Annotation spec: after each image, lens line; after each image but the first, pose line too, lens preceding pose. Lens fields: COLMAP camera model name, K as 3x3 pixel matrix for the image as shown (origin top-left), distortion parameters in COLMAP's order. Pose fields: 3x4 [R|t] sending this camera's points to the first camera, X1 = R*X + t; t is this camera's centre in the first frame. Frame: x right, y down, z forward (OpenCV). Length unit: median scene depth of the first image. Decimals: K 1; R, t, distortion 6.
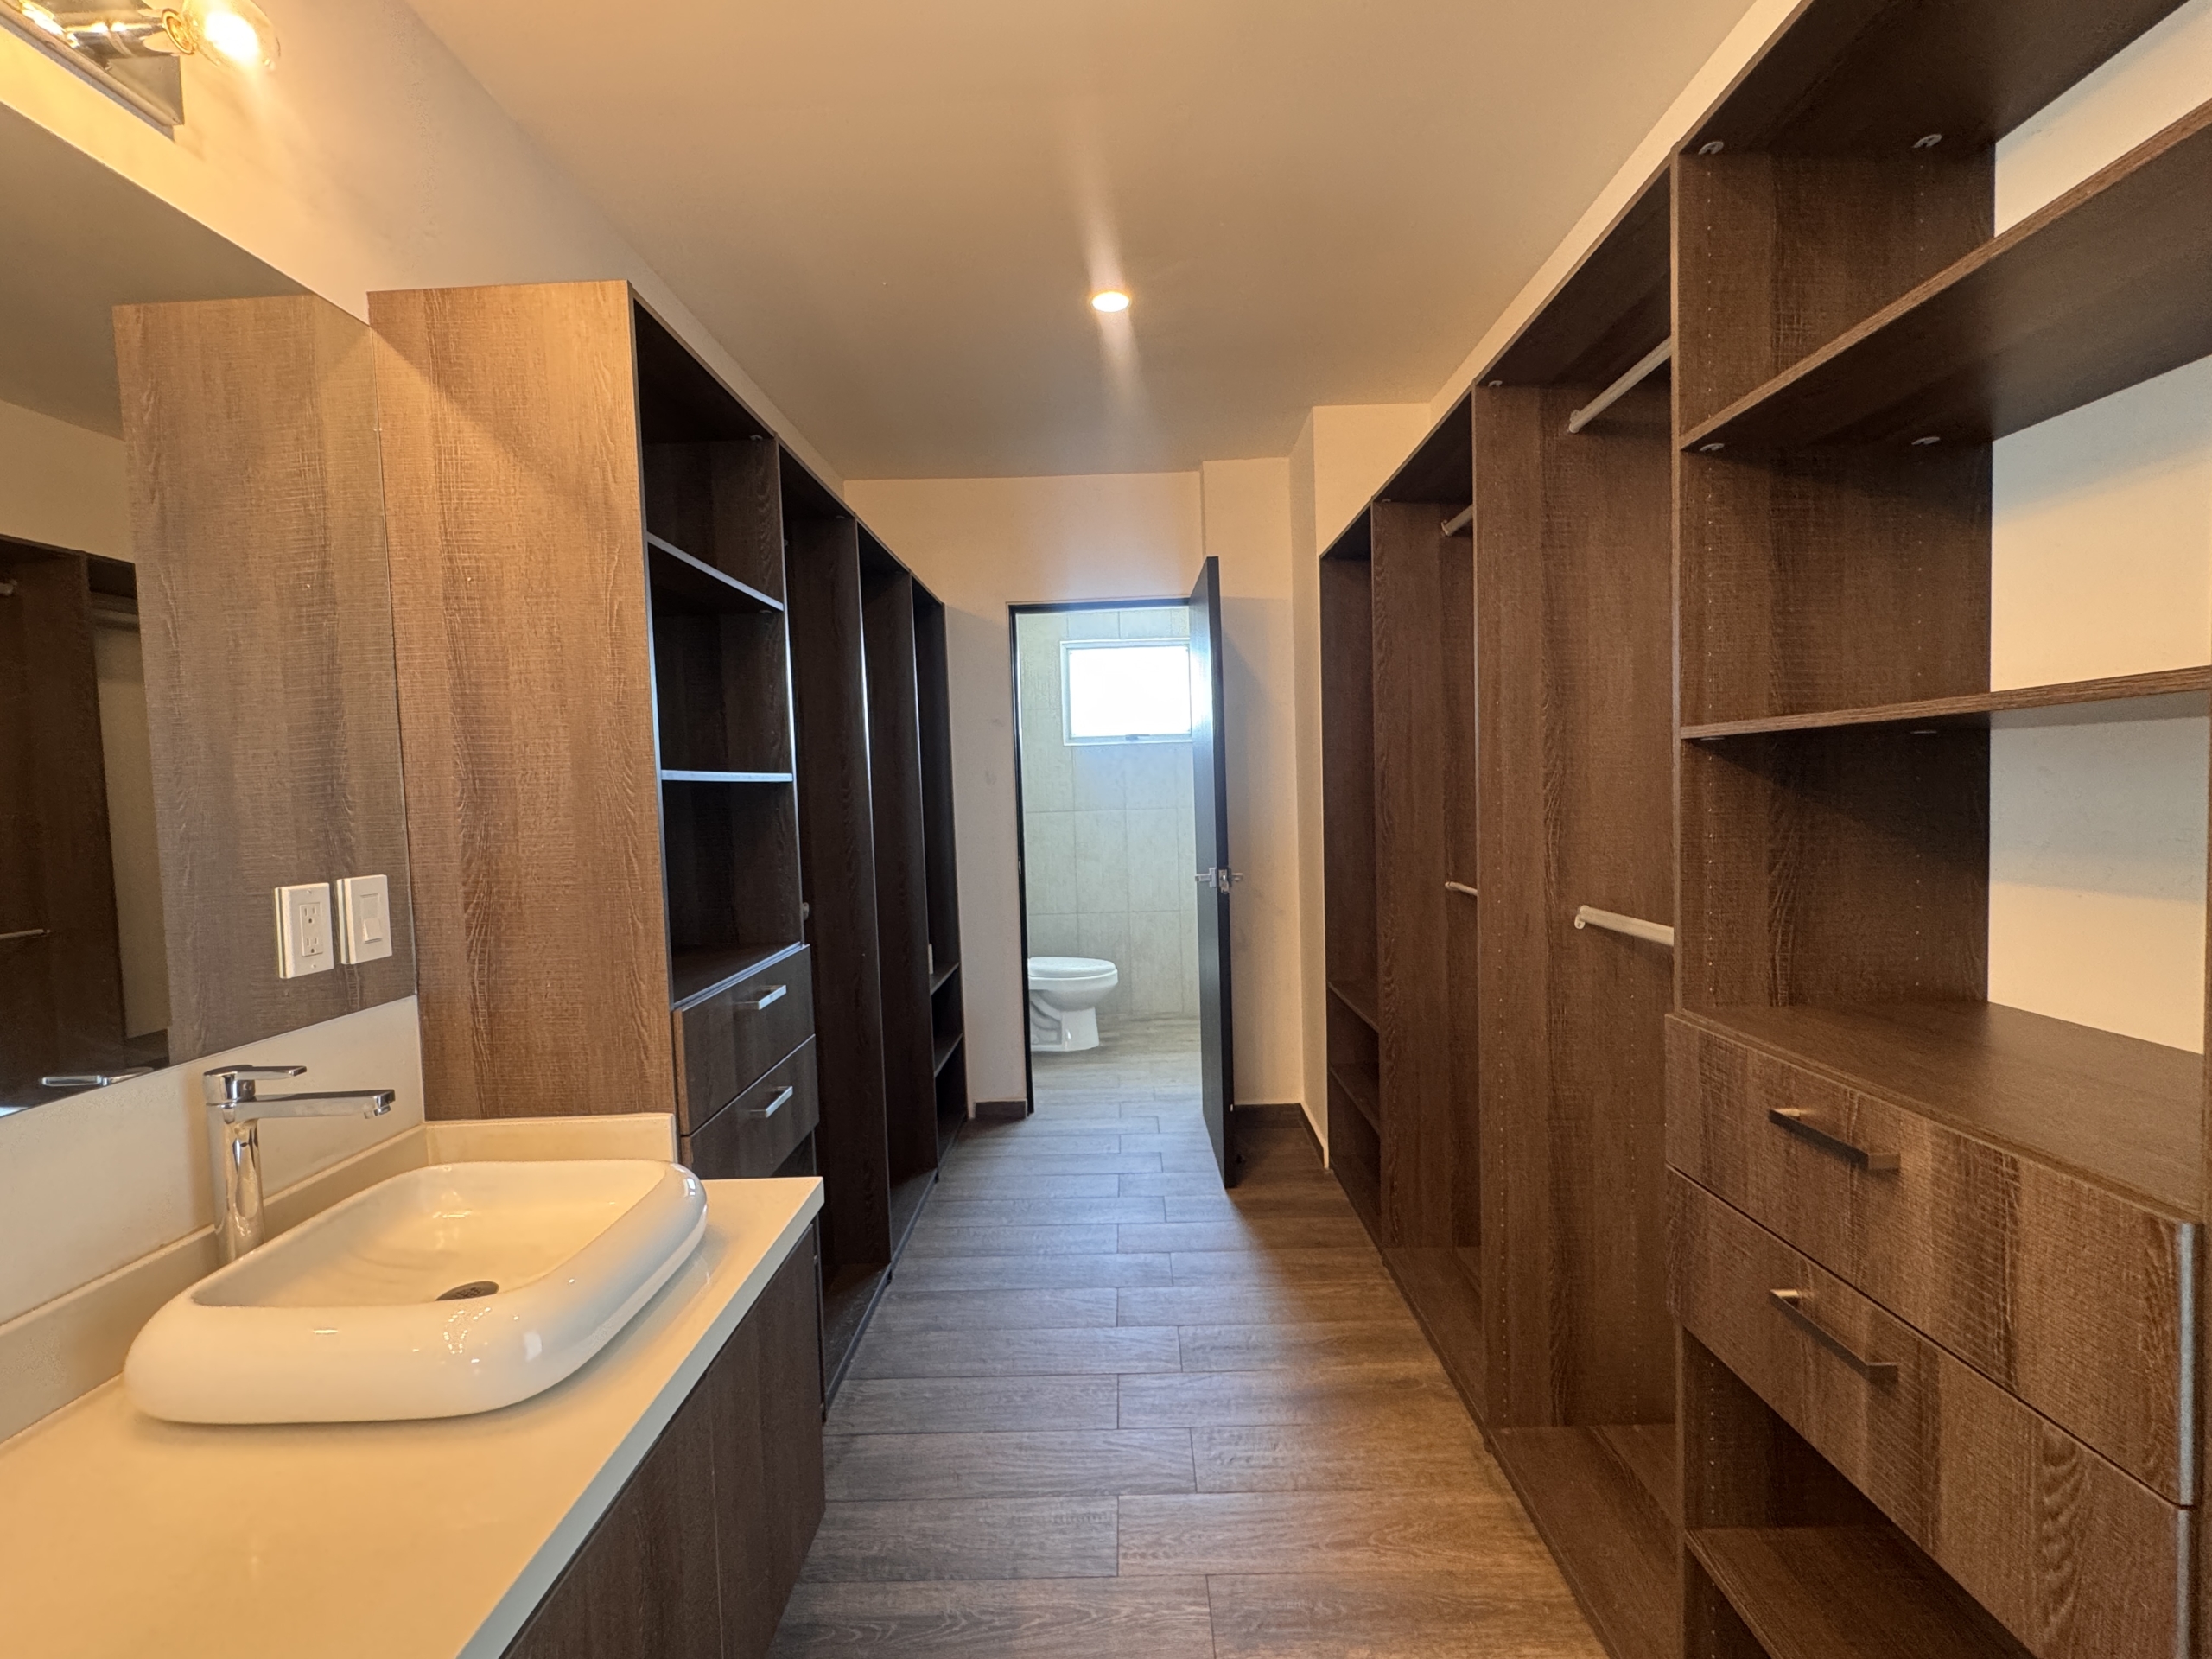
lens RADIAL K [[993.0, 0, 1108.0], [0, 993.0, 827.9], [0, 0, 1]] dist [-0.003774, 0.000146]
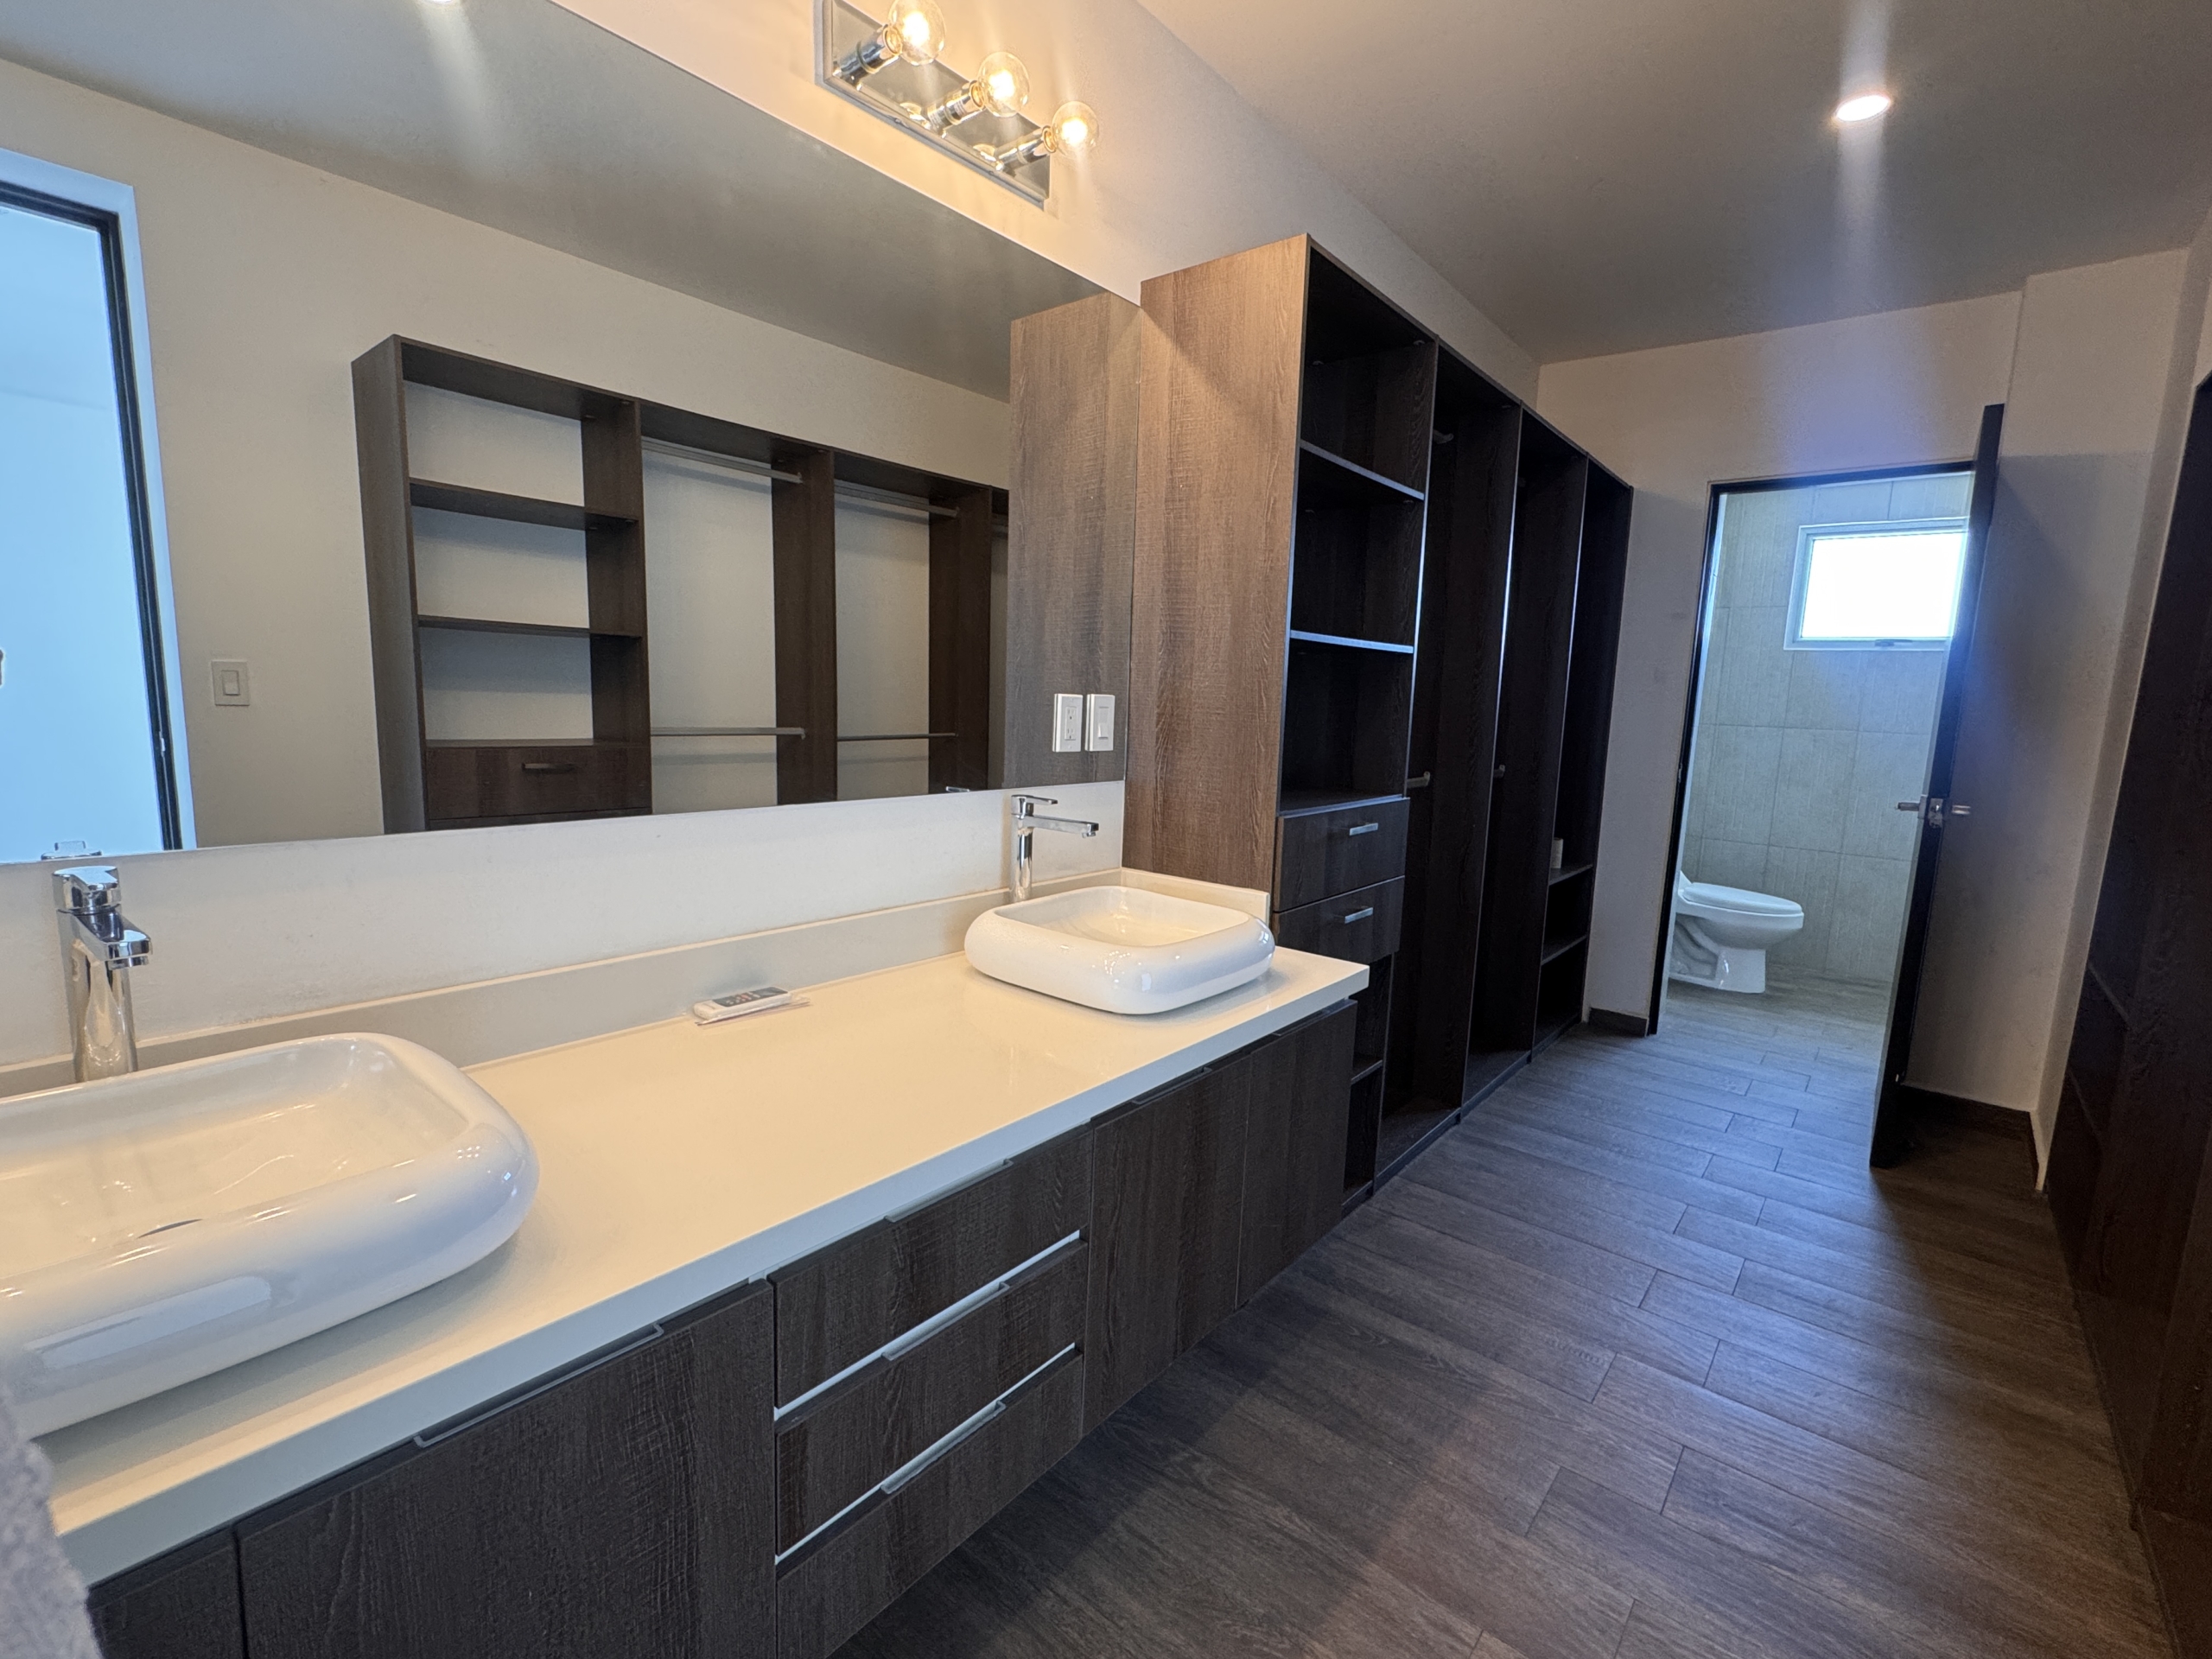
lens RADIAL K [[993.0, 0, 1107.7], [0, 993.0, 831.8], [0, 0, 1]] dist [-0.003774, 0.000146]
pose [[0.776254, 0.150574, -0.612174, 0.154993], [-0.089756, 0.987562, 0.129093, 0.044145], [0.623998, -0.045263, 0.780114, -0.132852]]
